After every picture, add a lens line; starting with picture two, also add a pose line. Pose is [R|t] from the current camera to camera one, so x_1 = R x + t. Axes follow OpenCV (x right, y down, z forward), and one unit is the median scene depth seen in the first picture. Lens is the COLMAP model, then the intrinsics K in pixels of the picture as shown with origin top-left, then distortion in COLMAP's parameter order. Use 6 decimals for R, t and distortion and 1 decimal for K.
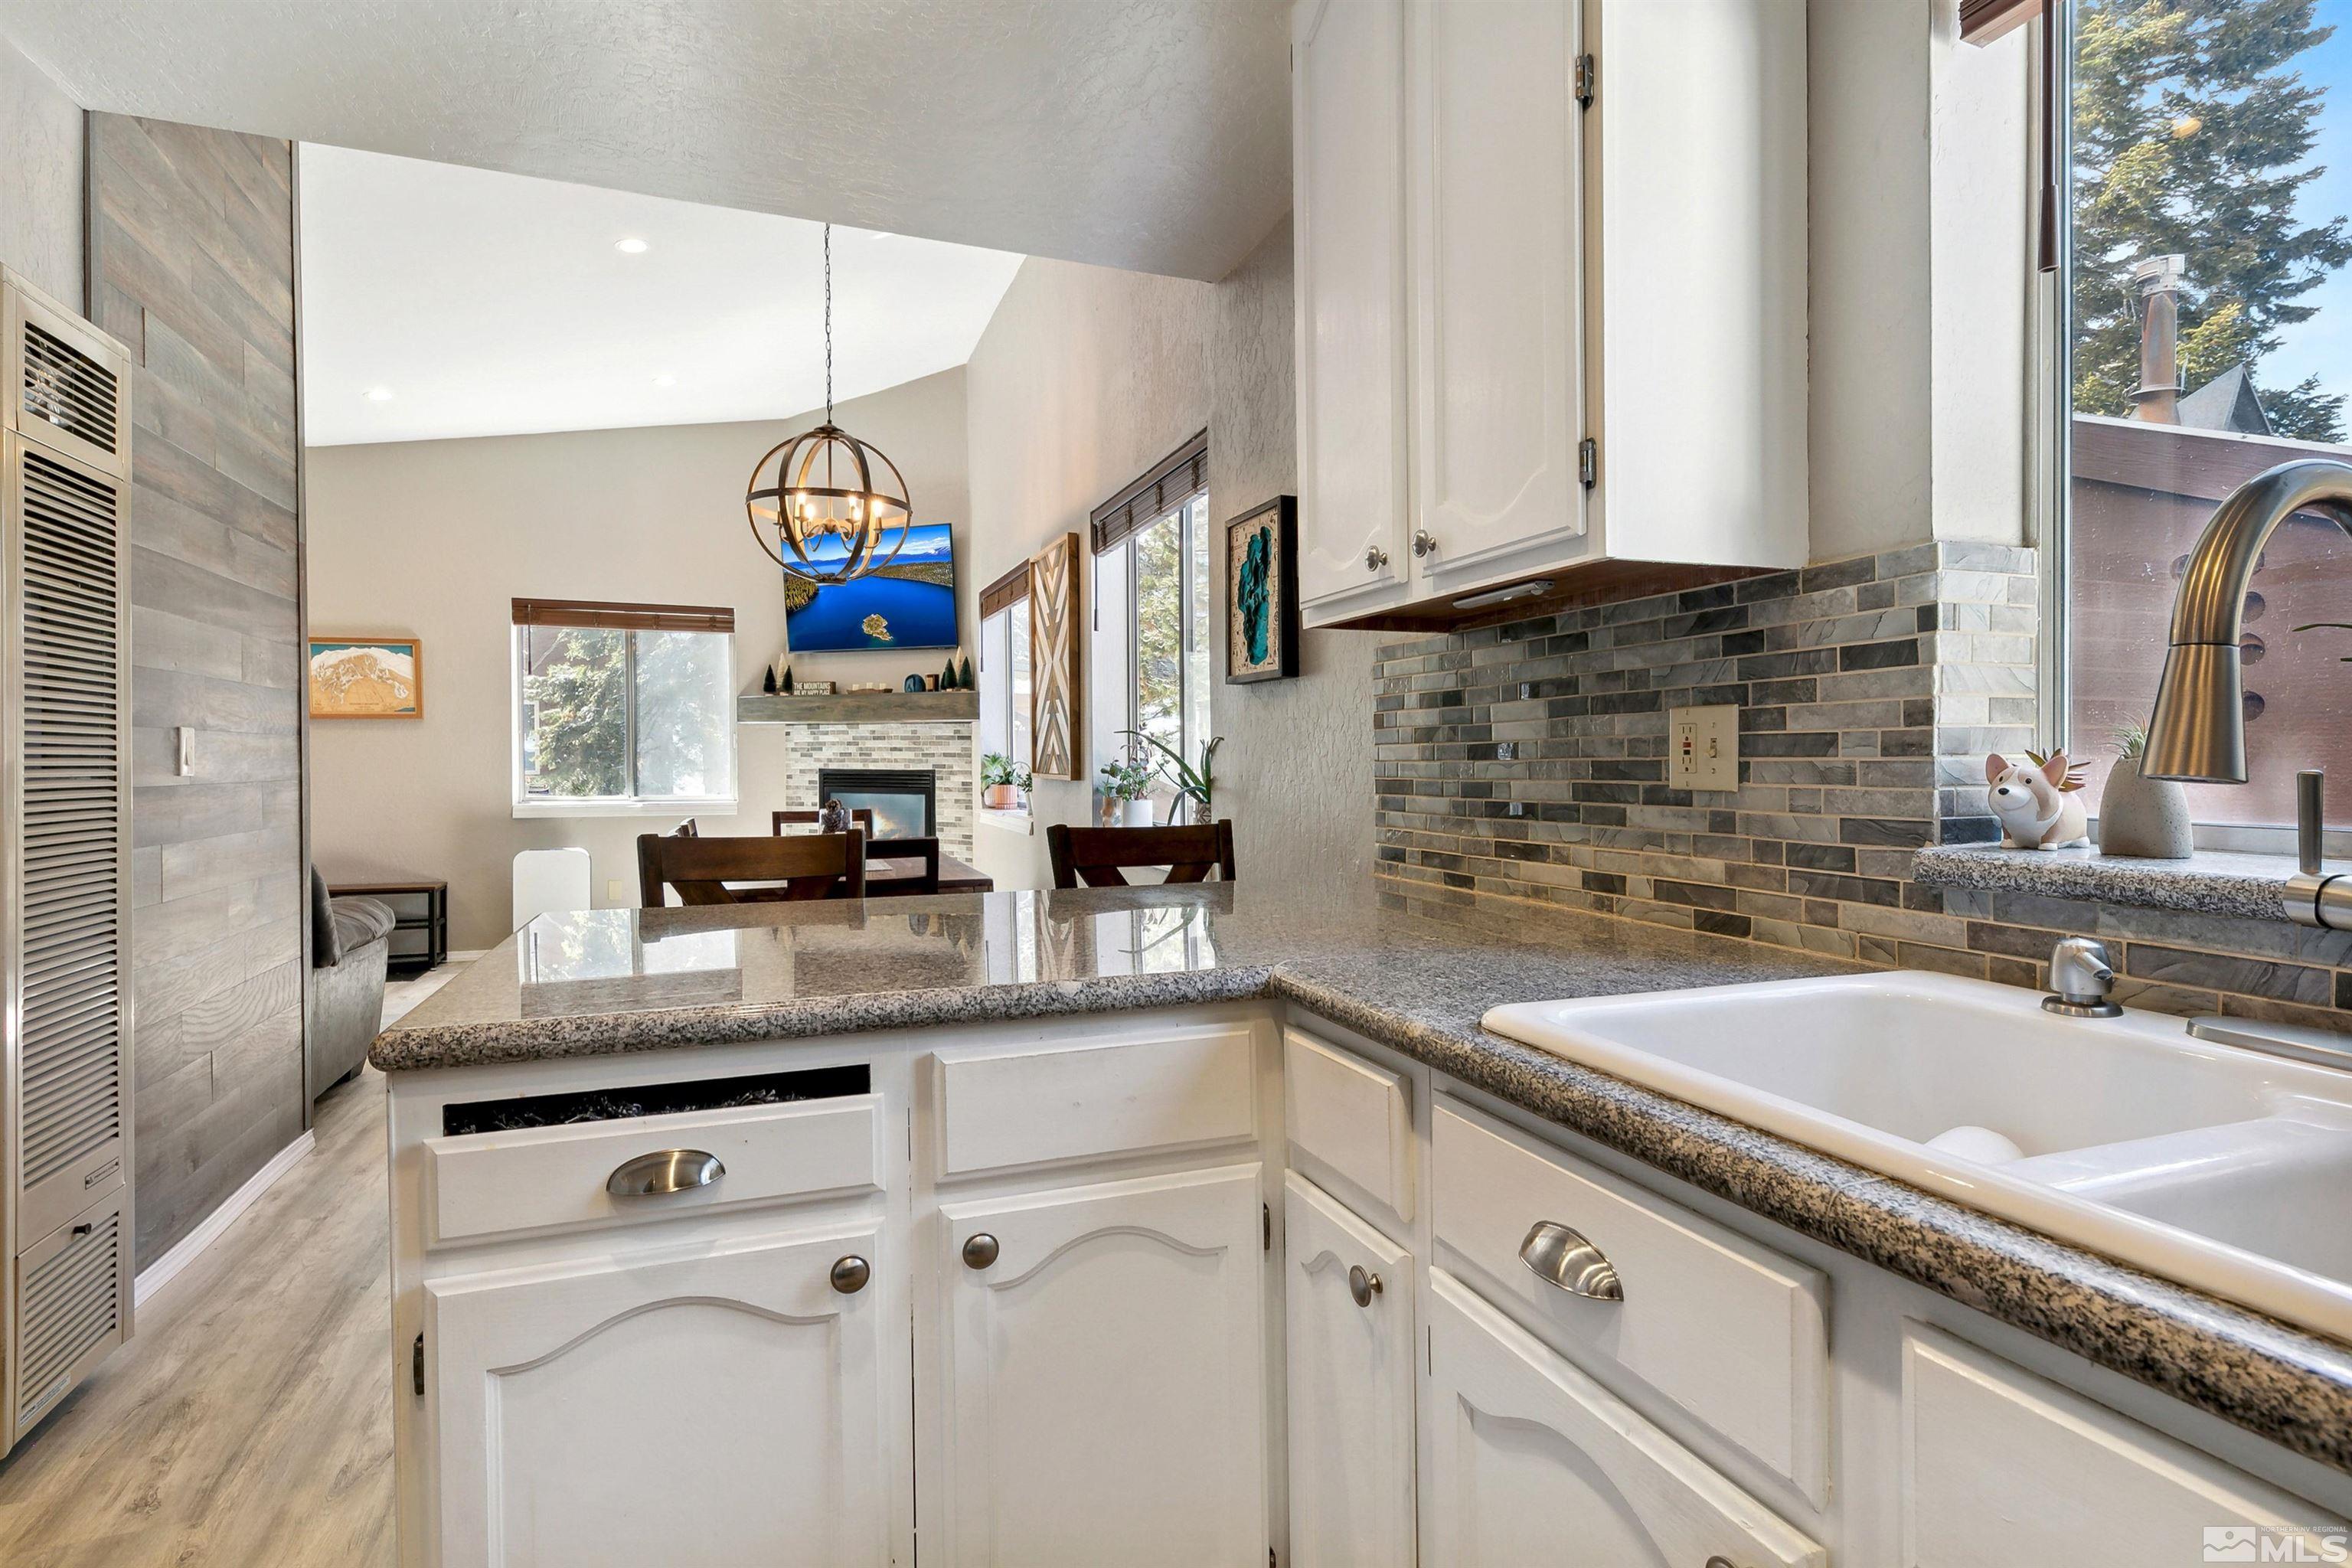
lens RADIAL K [[1211.1, 0, 1230.9], [0, 1211.1, 786.3], [0, 0, 1]] dist [0.011247, -0.004505]
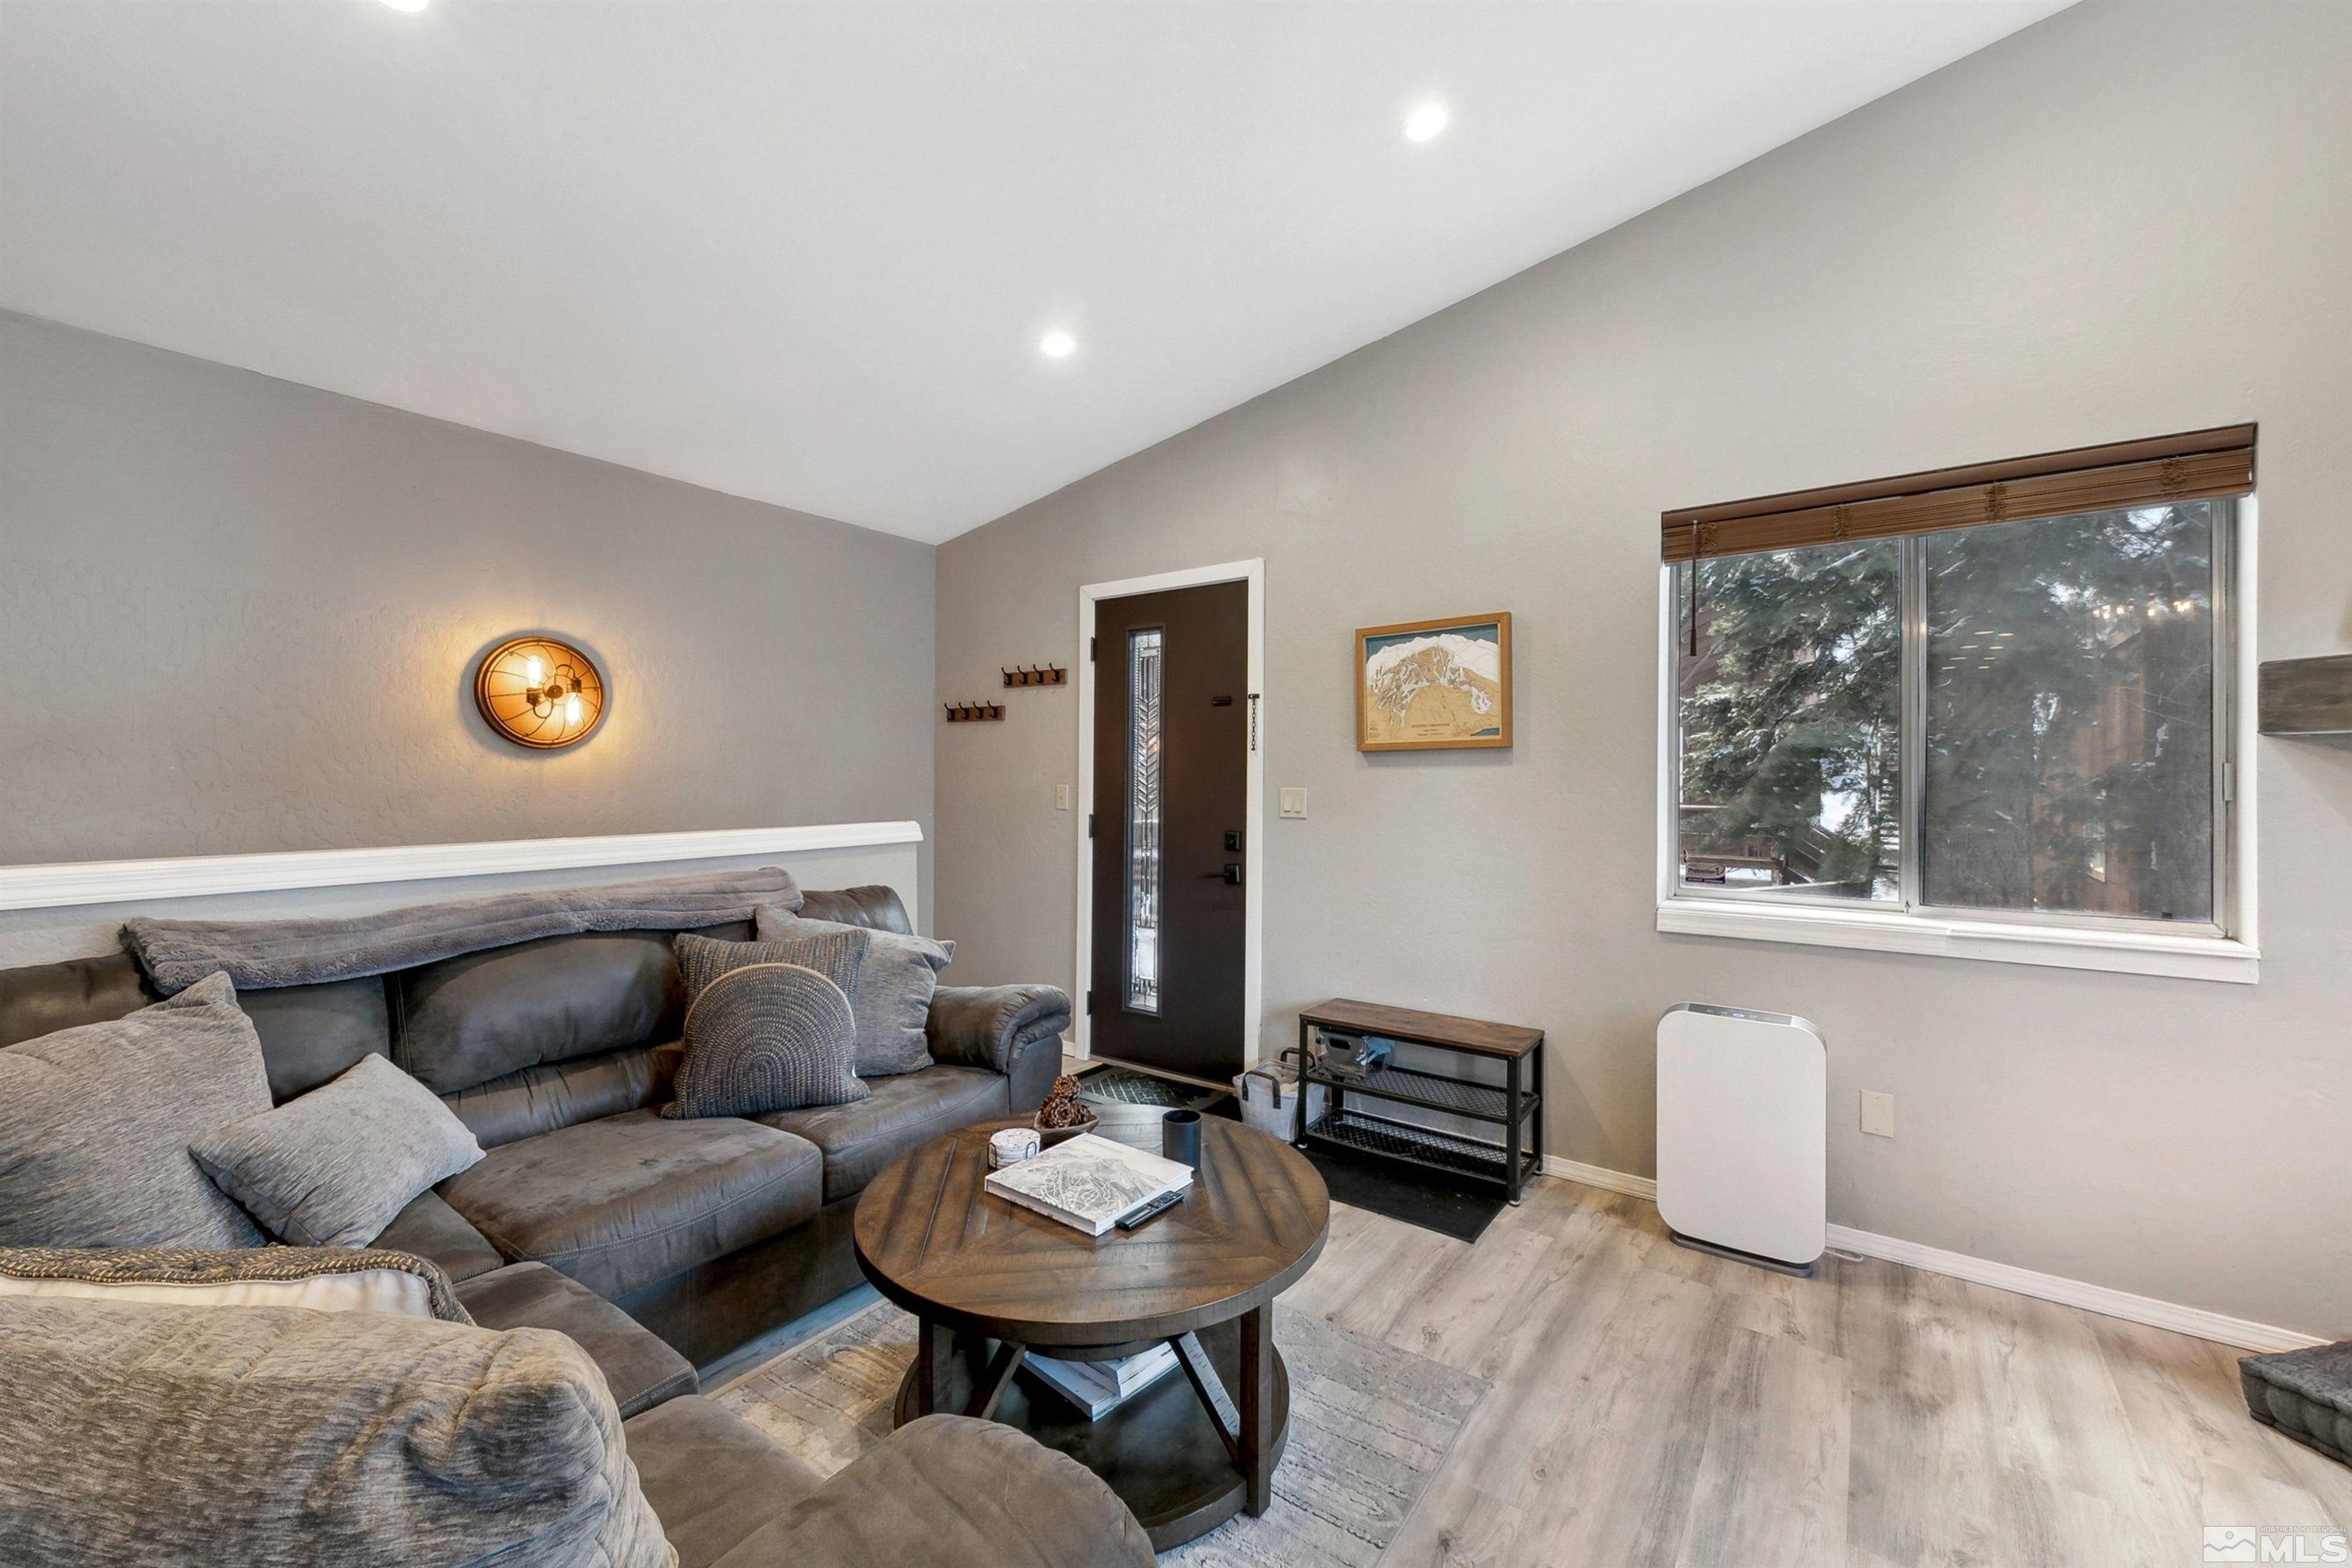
lens RADIAL K [[928.2, 0, 1166.5], [0, 928.2, 763.9], [0, 0, 1]] dist [0.013293, -0.001296]
pose [[0.523981, -0.006128, -0.851708, -0.468364], [-0.022822, 0.999514, -0.021232, -0.043121], [0.851424, 0.030563, 0.523587, 0.791285]]
